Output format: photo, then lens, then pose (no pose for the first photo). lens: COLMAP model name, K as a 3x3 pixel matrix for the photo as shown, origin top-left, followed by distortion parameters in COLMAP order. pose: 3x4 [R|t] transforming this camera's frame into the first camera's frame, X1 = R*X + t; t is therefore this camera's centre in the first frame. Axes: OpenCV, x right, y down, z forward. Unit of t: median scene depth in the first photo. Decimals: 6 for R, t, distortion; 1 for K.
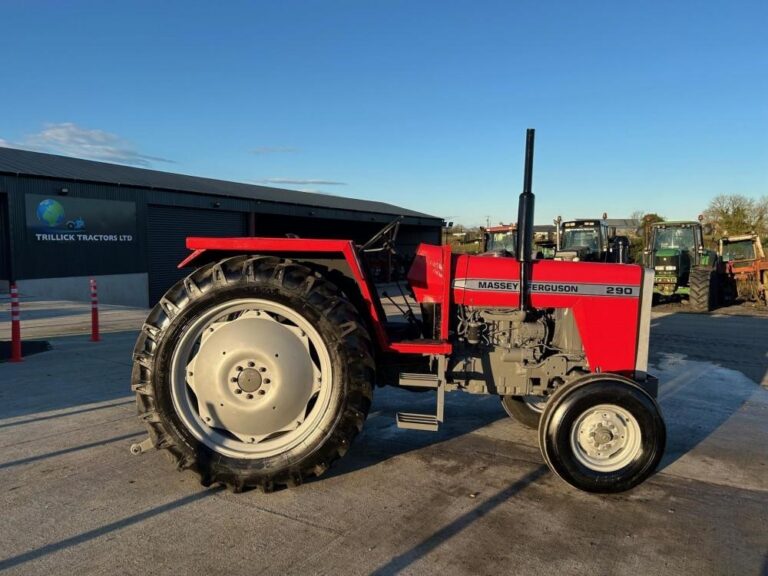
lens RADIAL K [[577.1, 0, 384.3], [0, 577.1, 295.6], [0, 0, 1]] dist [0.055904, -0.057868]
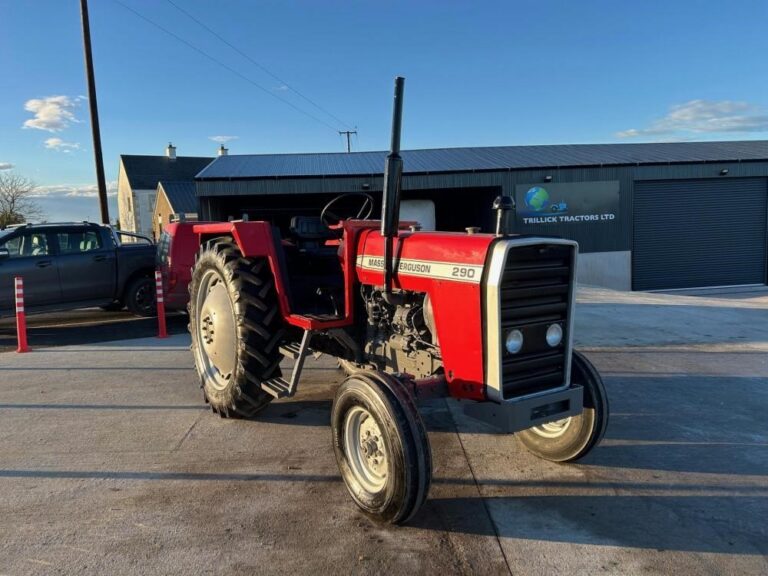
lens RADIAL K [[577.1, 0, 387.1], [0, 577.1, 289.9], [0, 0, 1]] dist [0.055904, -0.057868]
pose [[0.551700, 0.050661, -0.832502, 0.235456], [-0.027229, 0.998715, 0.042731, -0.003669], [0.833598, -0.000906, 0.552371, 0.126128]]
